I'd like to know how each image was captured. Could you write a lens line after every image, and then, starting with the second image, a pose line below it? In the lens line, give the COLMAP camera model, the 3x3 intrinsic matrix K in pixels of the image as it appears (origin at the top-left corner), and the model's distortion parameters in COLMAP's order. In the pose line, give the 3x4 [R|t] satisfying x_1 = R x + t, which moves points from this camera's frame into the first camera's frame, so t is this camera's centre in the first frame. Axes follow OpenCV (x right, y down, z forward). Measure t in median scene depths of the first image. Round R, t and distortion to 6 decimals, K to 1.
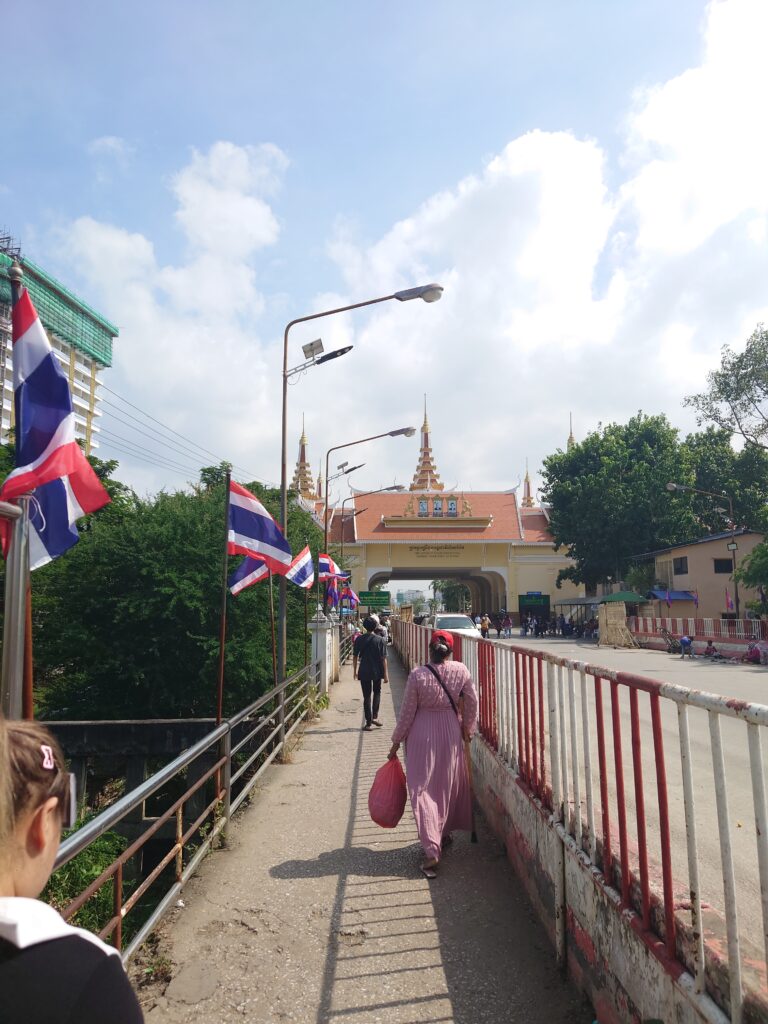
lens RADIAL K [[776.9, 0, 381.8], [0, 776.9, 519.9], [0, 0, 1]] dist [0.040812, -0.000771]
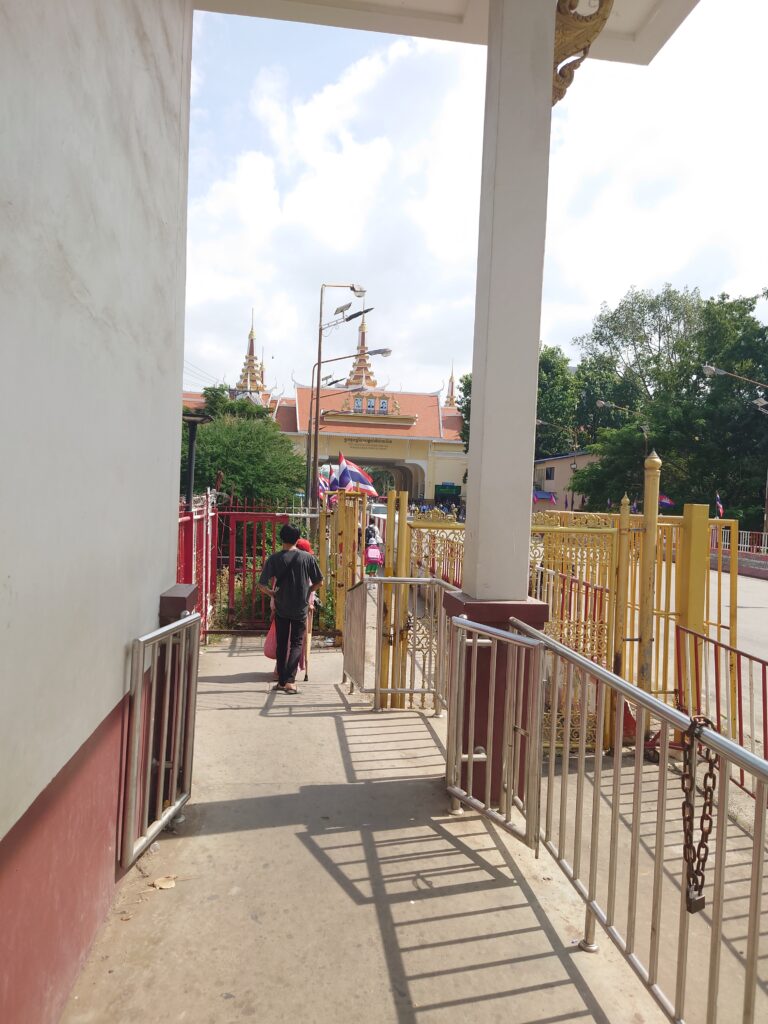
lens RADIAL K [[776.9, 0, 384.4], [0, 776.9, 510.0], [0, 0, 1]] dist [0.040812, -0.000771]
pose [[0.993656, 0.045270, 0.102949, -0.019437], [-0.059476, 0.988446, 0.139414, -0.024685], [-0.095448, -0.144652, 0.984868, -0.154202]]
